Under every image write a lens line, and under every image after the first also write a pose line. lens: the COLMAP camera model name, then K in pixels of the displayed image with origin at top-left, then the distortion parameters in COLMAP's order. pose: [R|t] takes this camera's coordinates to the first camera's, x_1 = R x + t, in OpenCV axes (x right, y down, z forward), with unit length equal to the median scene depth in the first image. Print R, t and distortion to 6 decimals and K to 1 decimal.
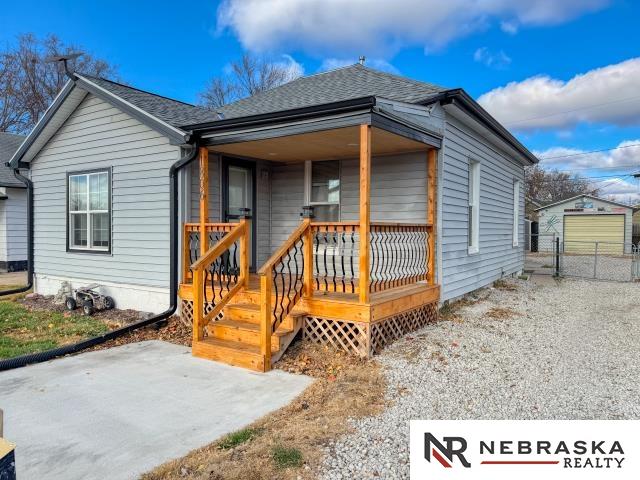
lens RADIAL K [[455.9, 0, 322.7], [0, 455.9, 236.1], [0, 0, 1]] dist [0.058347, -0.061932]
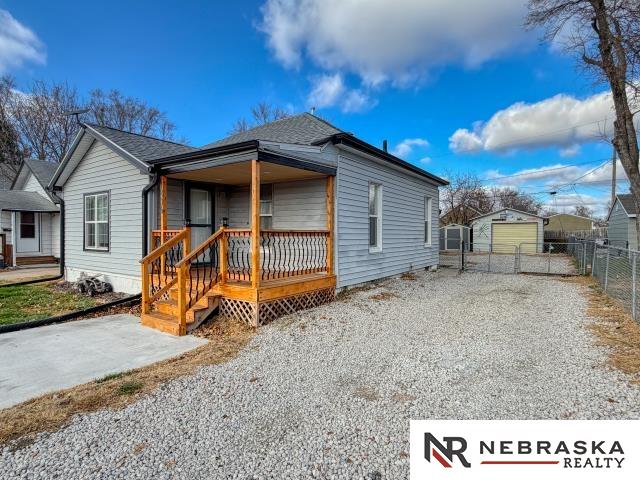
lens RADIAL K [[353.3, 0, 322.8], [0, 353.3, 237.1], [0, 0, 1]] dist [-0.006252, 0.006327]
pose [[0.999619, -0.000447, -0.027595, 0.243038], [0.000262, 0.999978, -0.006690, -0.000293], [0.027598, 0.006680, 0.999597, -0.051793]]
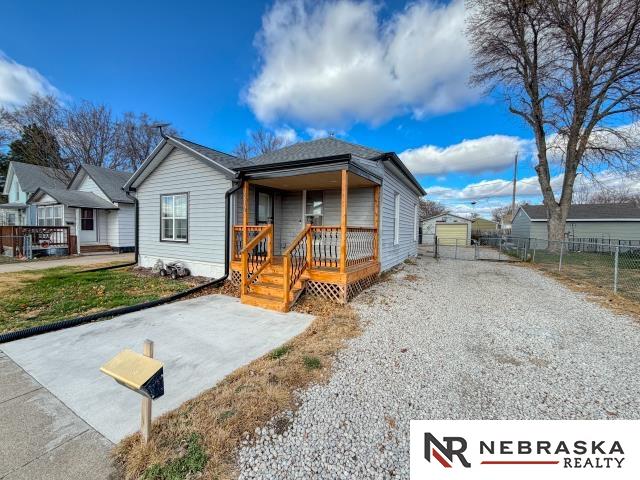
lens RADIAL K [[258.1, 0, 321.6], [0, 258.1, 236.3], [0, 0, 1]] dist [-0.000170, 0.000230]
pose [[0.996844, 0.009833, 0.078775, -0.051541], [-0.010542, 0.999907, 0.008601, -0.000098], [-0.078683, -0.009404, 0.996855, 0.018929]]
